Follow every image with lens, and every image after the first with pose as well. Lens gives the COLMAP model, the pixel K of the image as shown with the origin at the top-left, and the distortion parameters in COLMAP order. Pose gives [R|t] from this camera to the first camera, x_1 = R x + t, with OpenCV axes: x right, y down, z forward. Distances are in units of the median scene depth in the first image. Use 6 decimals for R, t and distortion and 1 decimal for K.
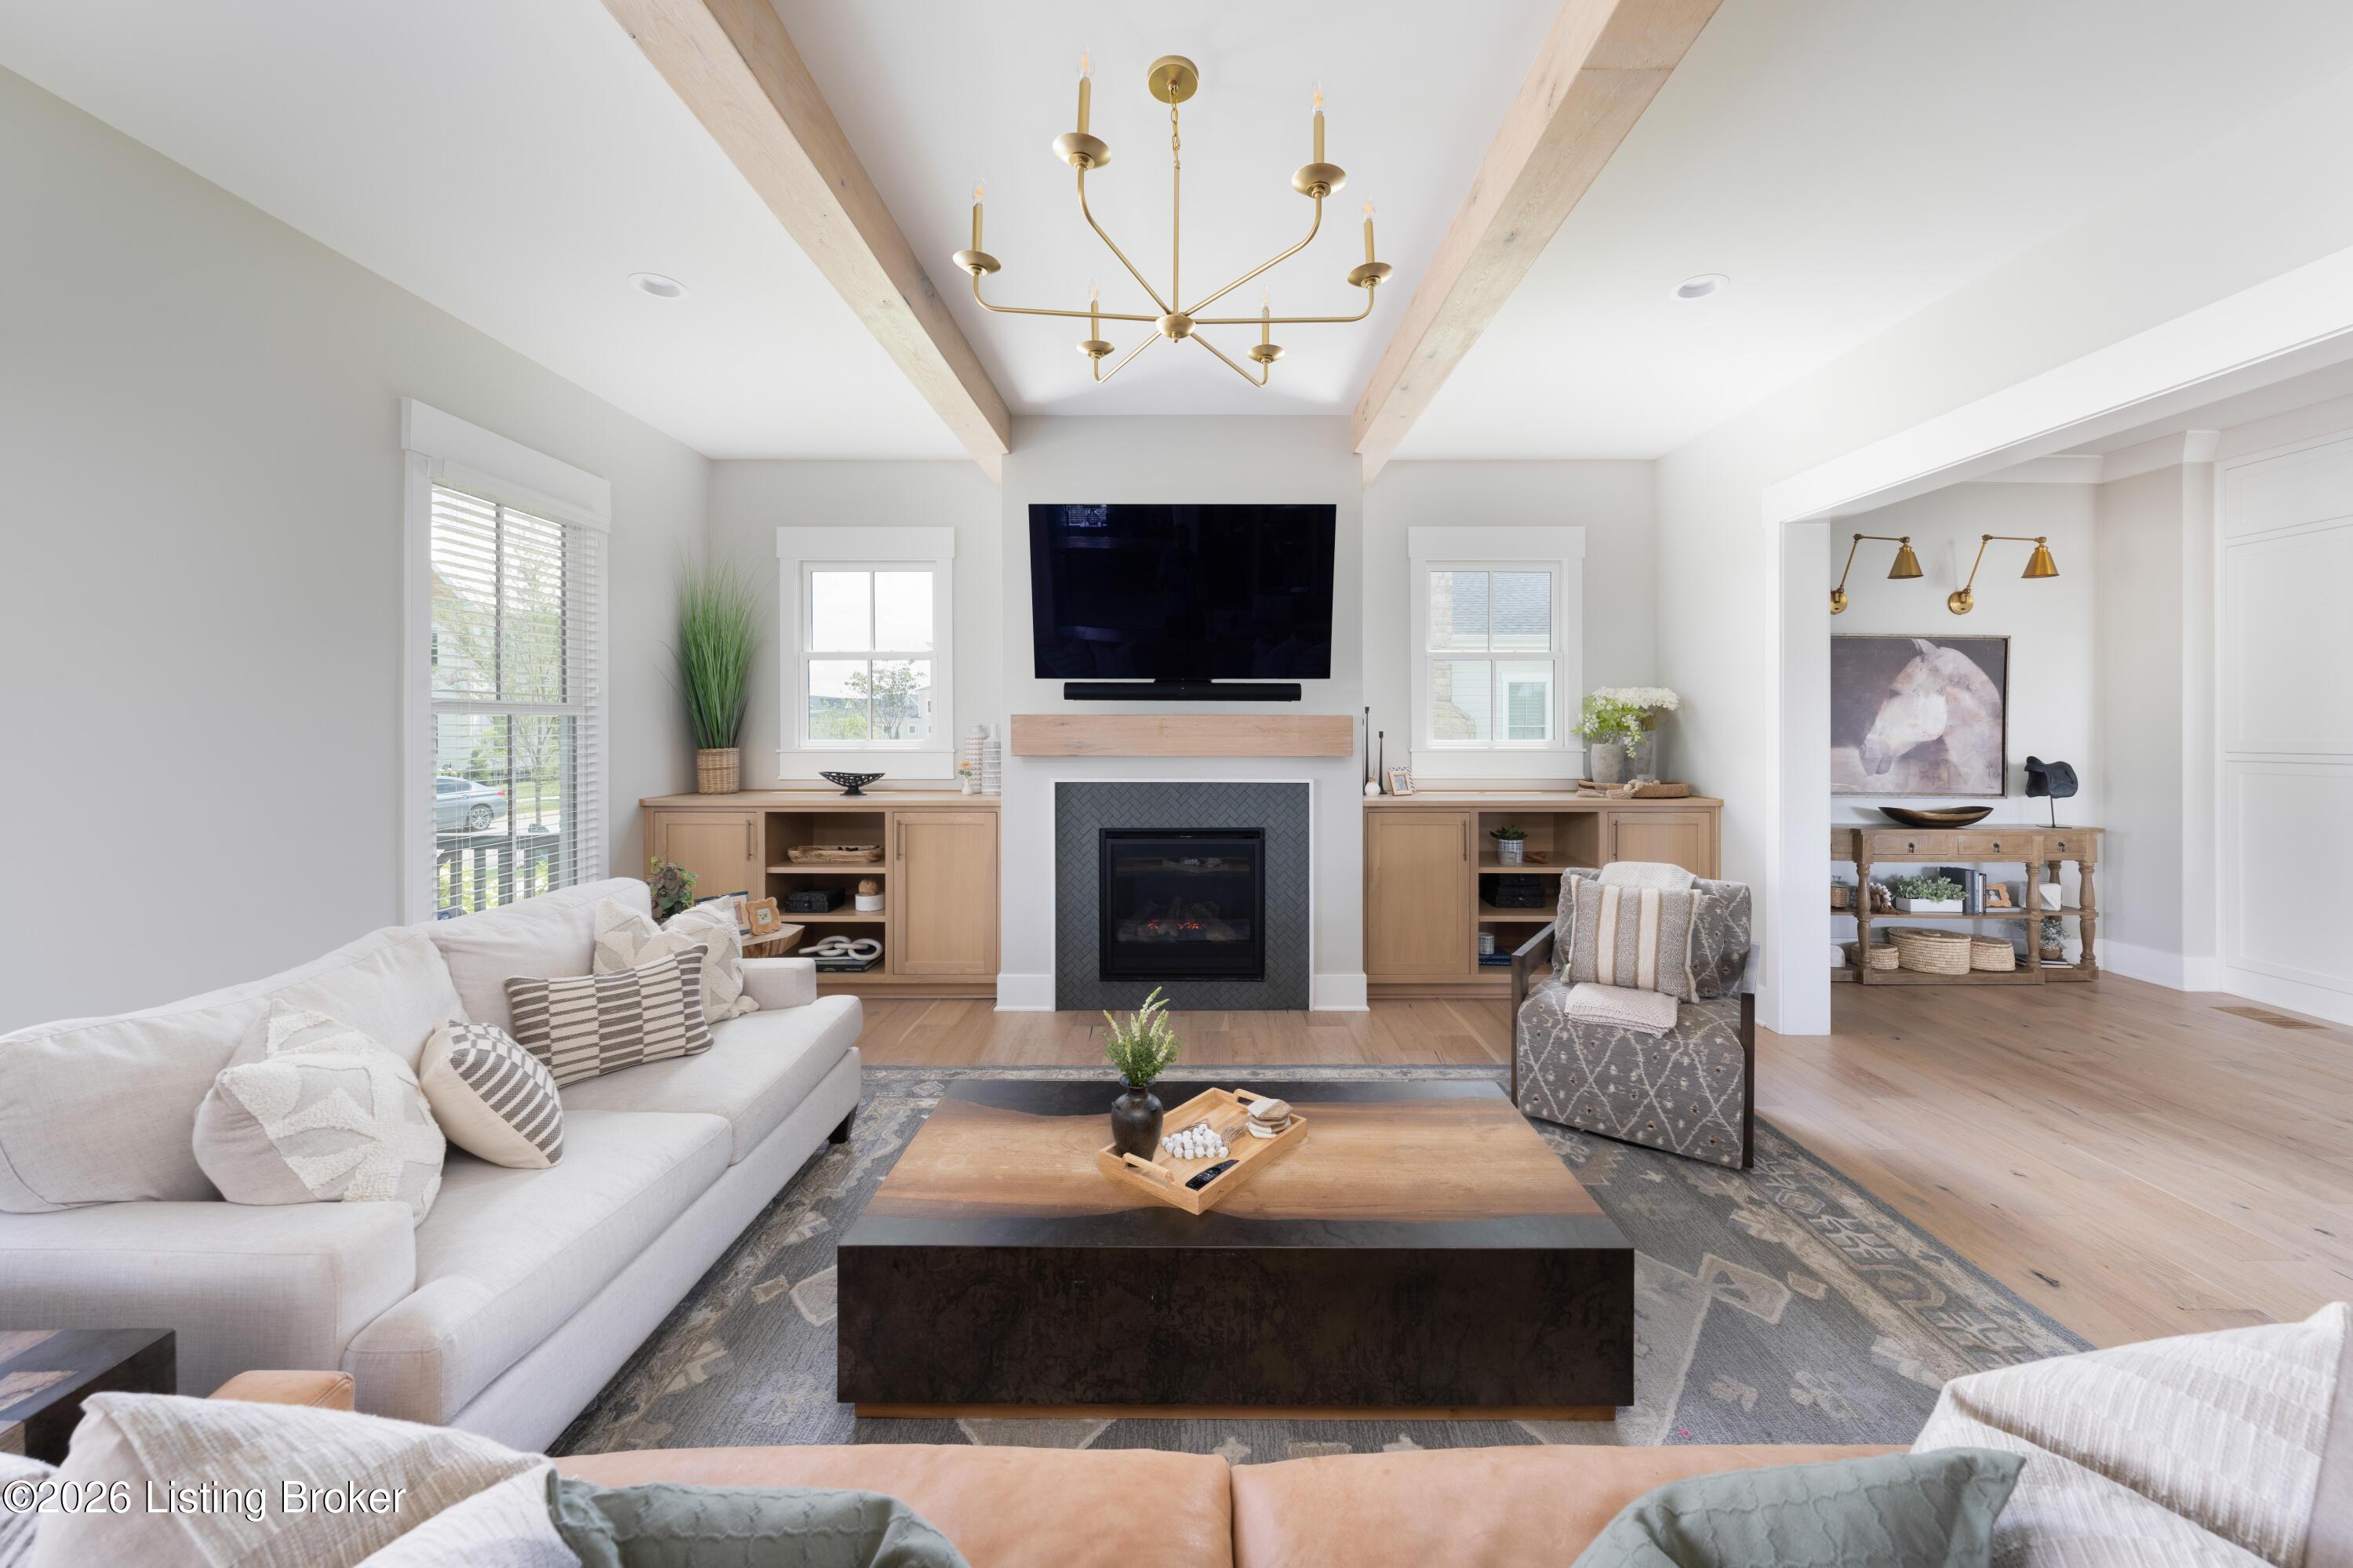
lens RADIAL K [[834.3, 0, 1192.6], [0, 834.3, 729.6], [0, 0, 1]] dist [0.000380, -0.000006]
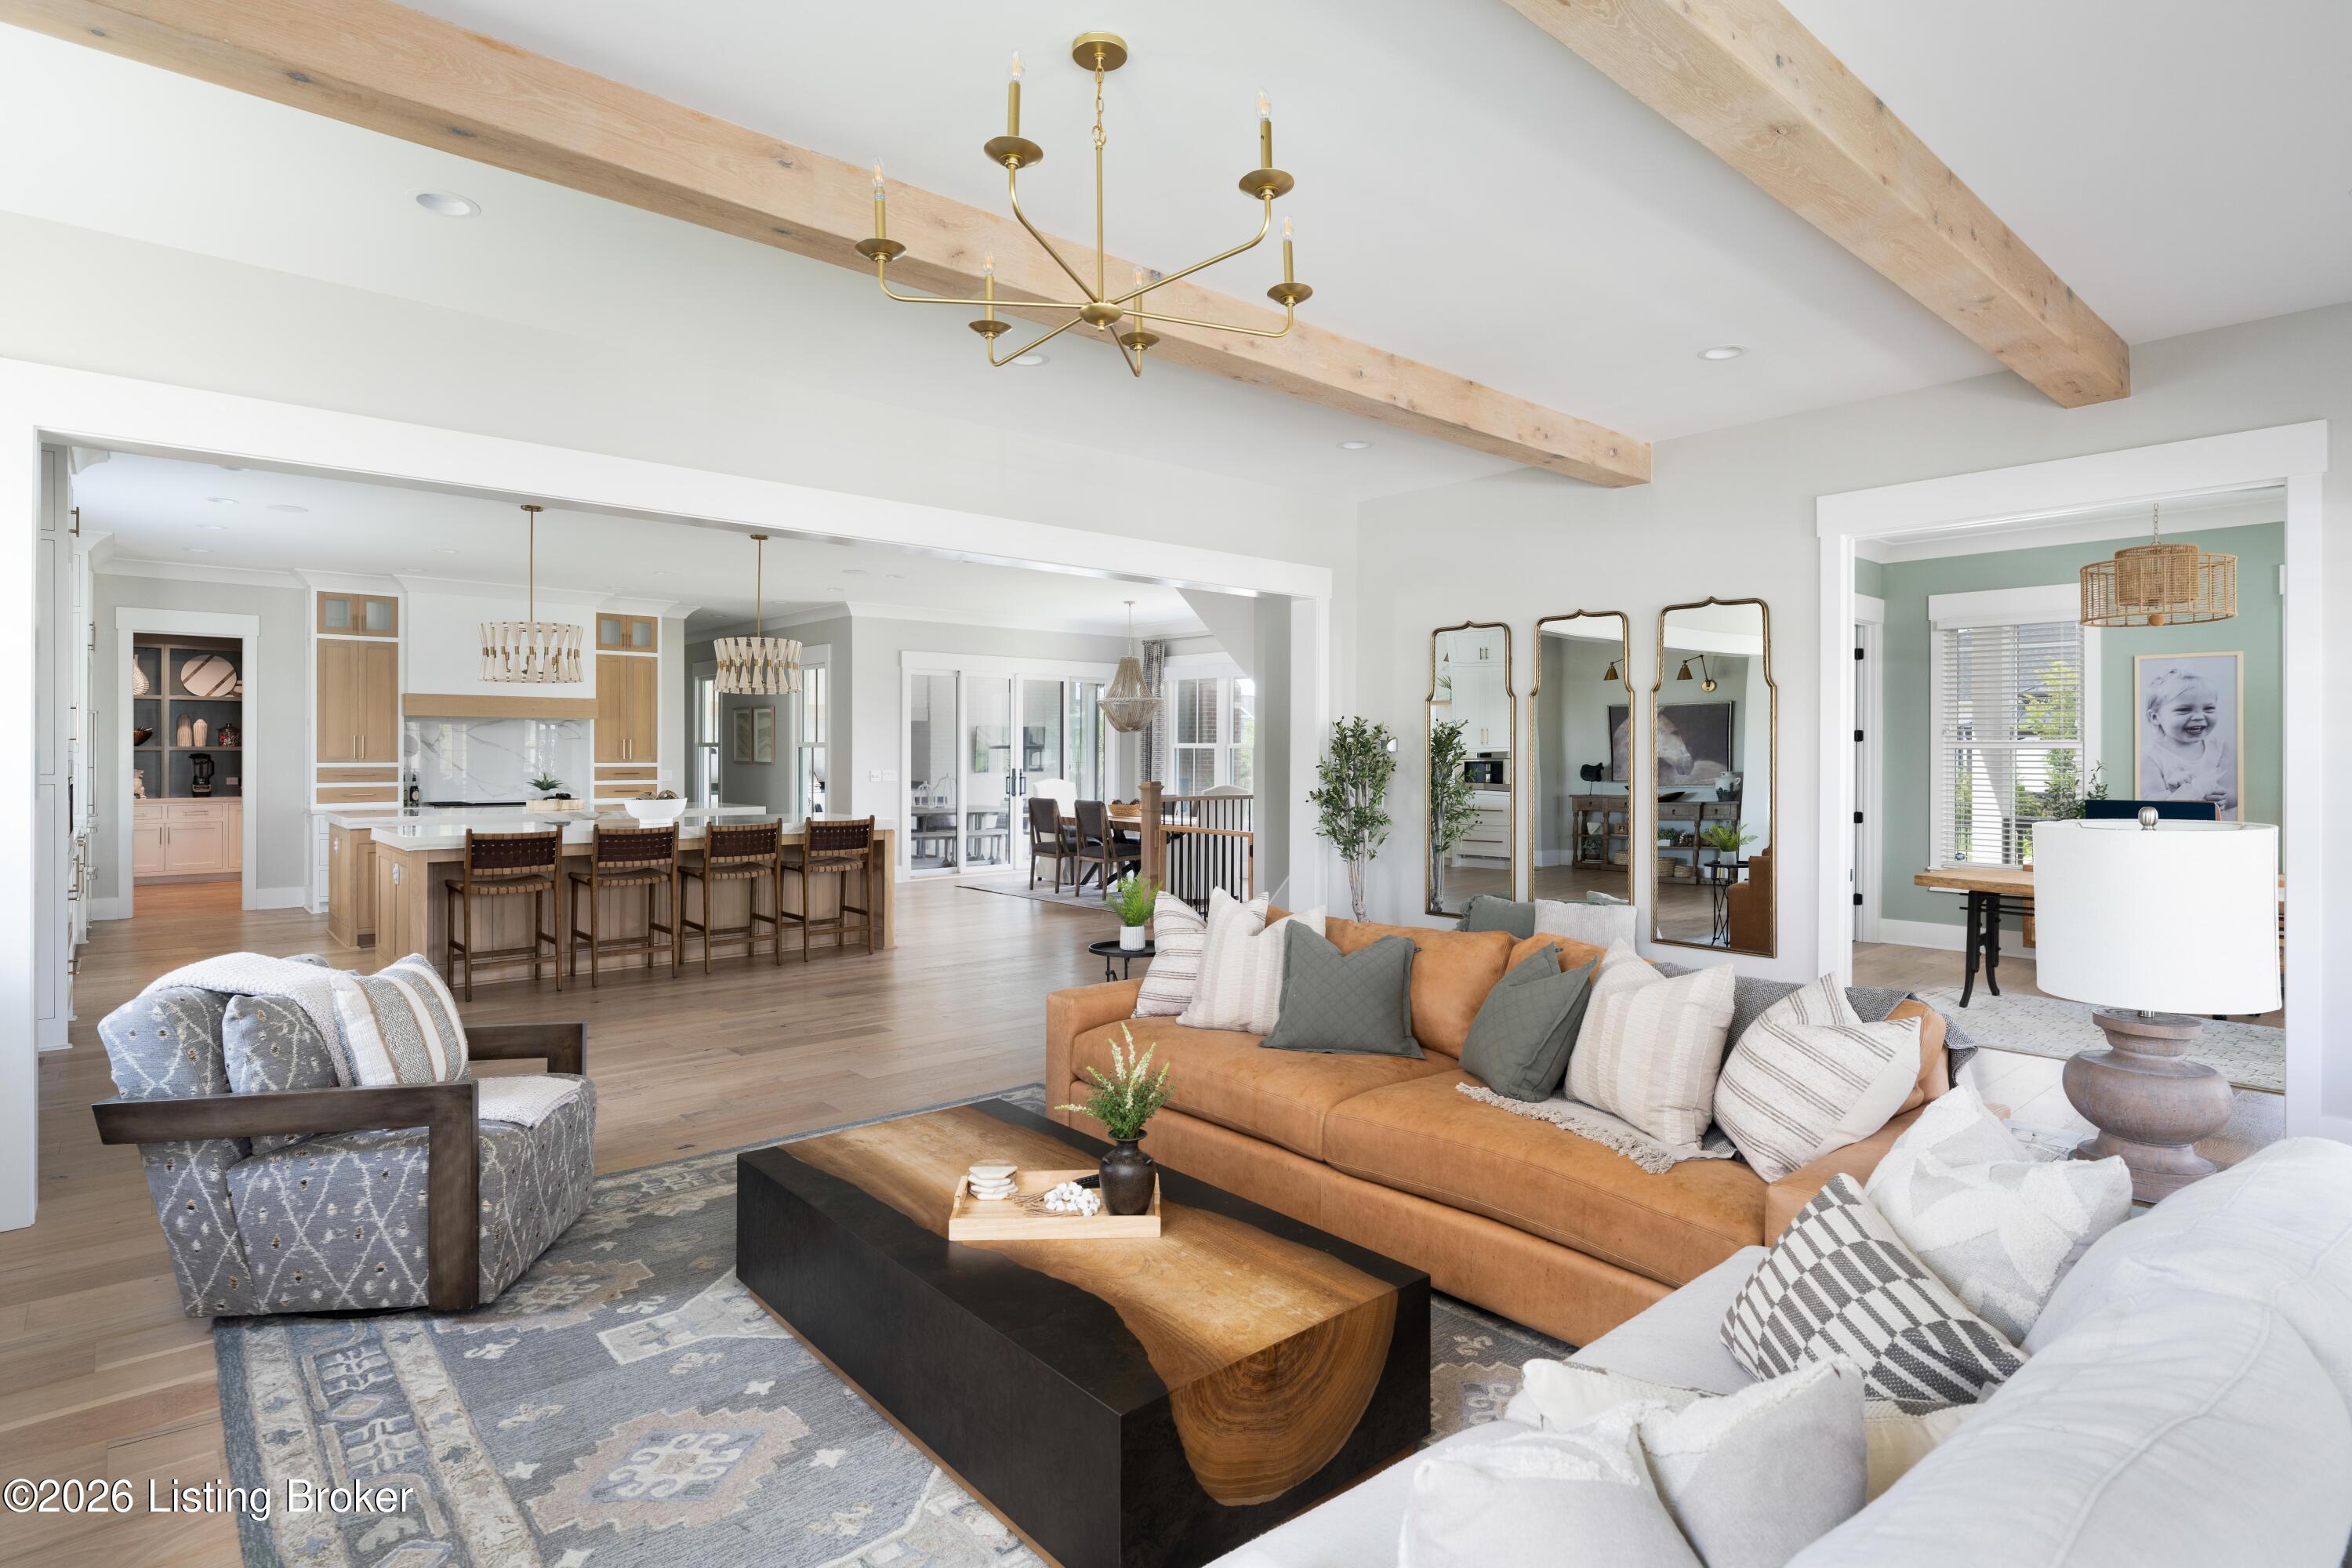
lens RADIAL K [[1187.0, 0, 1171.0], [0, 1187.0, 771.1], [0, 0, 1]] dist [0.002428, -0.001456]
pose [[-0.653770, -0.008787, 0.756642, -0.526718], [0.002823, 0.999897, 0.014052, 0.004639], [-0.756688, 0.011323, -0.653678, 0.888688]]
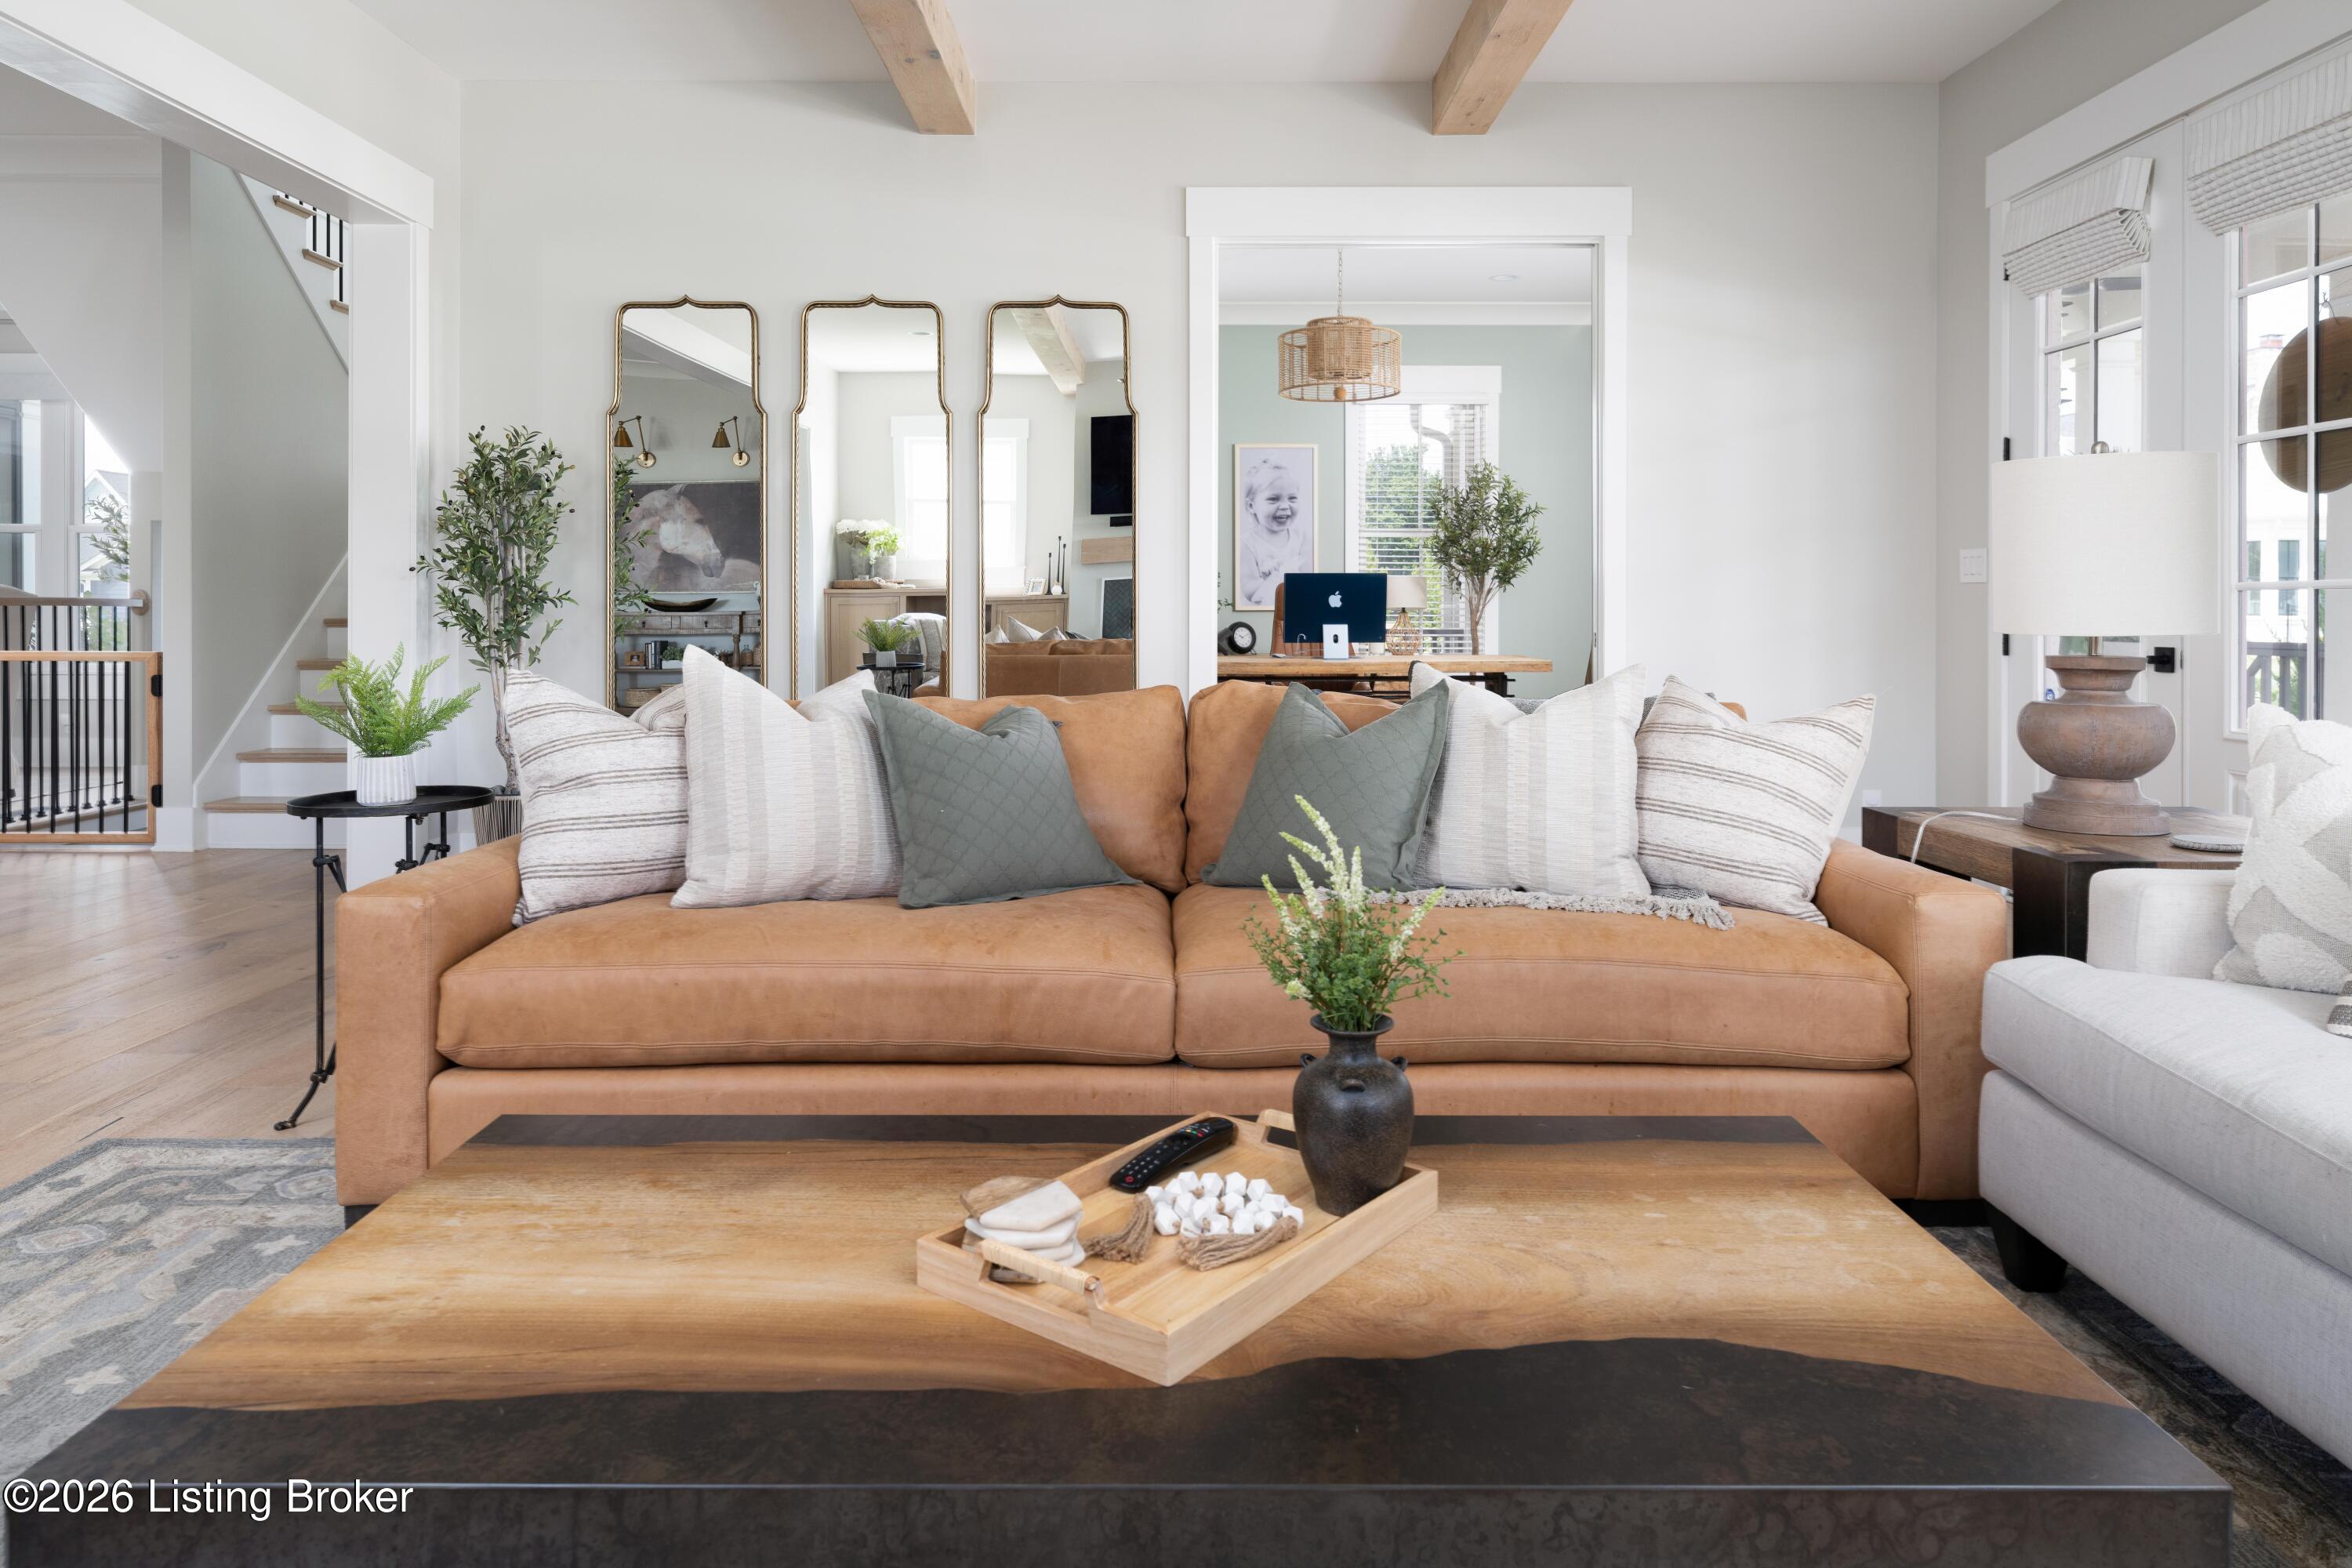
lens RADIAL K [[1492.4, 0, 1184.9], [0, 1492.4, 614.1], [0, 0, 1]] dist [0.000873, -0.001836]
pose [[-0.999942, -0.003280, -0.010271, 0.015331], [-0.003388, 0.999940, 0.010434, 0.100202], [0.010237, 0.010468, -0.999893, 0.870746]]
